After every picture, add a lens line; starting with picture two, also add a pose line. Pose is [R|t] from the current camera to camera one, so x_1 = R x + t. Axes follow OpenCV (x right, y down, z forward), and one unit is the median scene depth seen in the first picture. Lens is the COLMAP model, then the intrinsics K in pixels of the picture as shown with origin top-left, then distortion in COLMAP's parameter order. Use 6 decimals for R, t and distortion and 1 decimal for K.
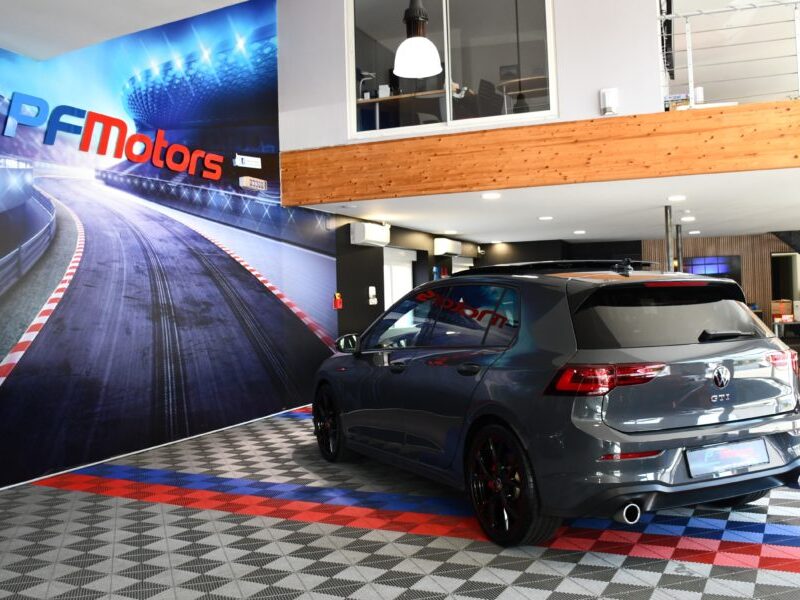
lens RADIAL K [[814.7, 0, 346.7], [0, 814.7, 300.5], [0, 0, 1]] dist [-0.111889, 0.000000]
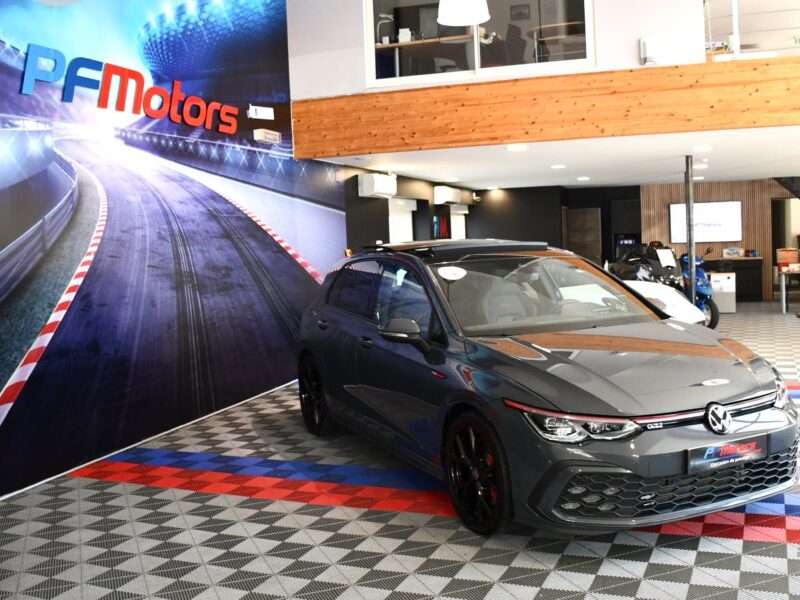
lens RADIAL K [[846.2, 0, 372.6], [0, 846.2, 314.0], [0, 0, 1]] dist [-0.114141, 0.000000]
pose [[0.996469, -0.022674, 0.080840, -0.094368], [0.015692, 0.996173, 0.085981, -0.027434], [-0.082480, -0.084409, 0.993012, 0.023380]]
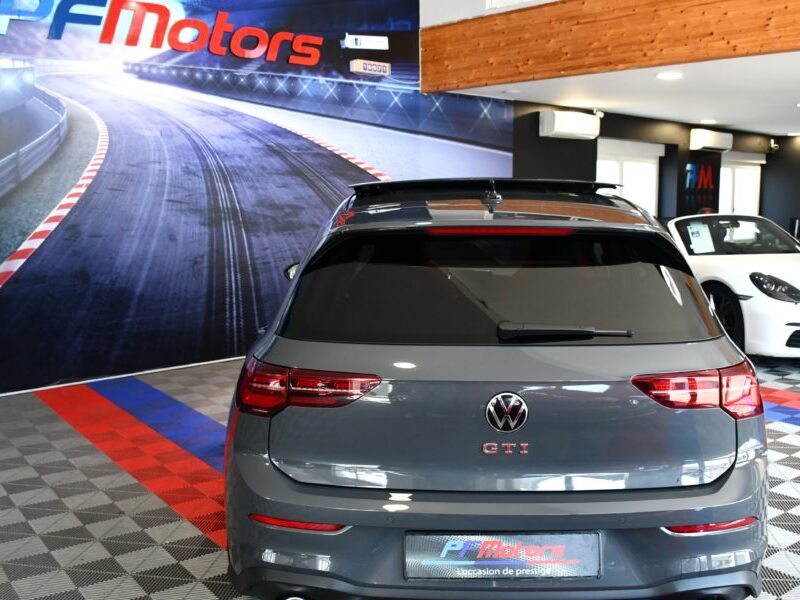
lens RADIAL K [[814.7, 0, 371.9], [0, 814.7, 310.9], [0, 0, 1]] dist [-0.111889, 0.000000]
pose [[0.909809, 0.083685, -0.406502, 0.310109], [-0.020401, 0.987294, 0.157590, -0.029216], [0.414525, -0.135084, 0.899956, 0.236373]]
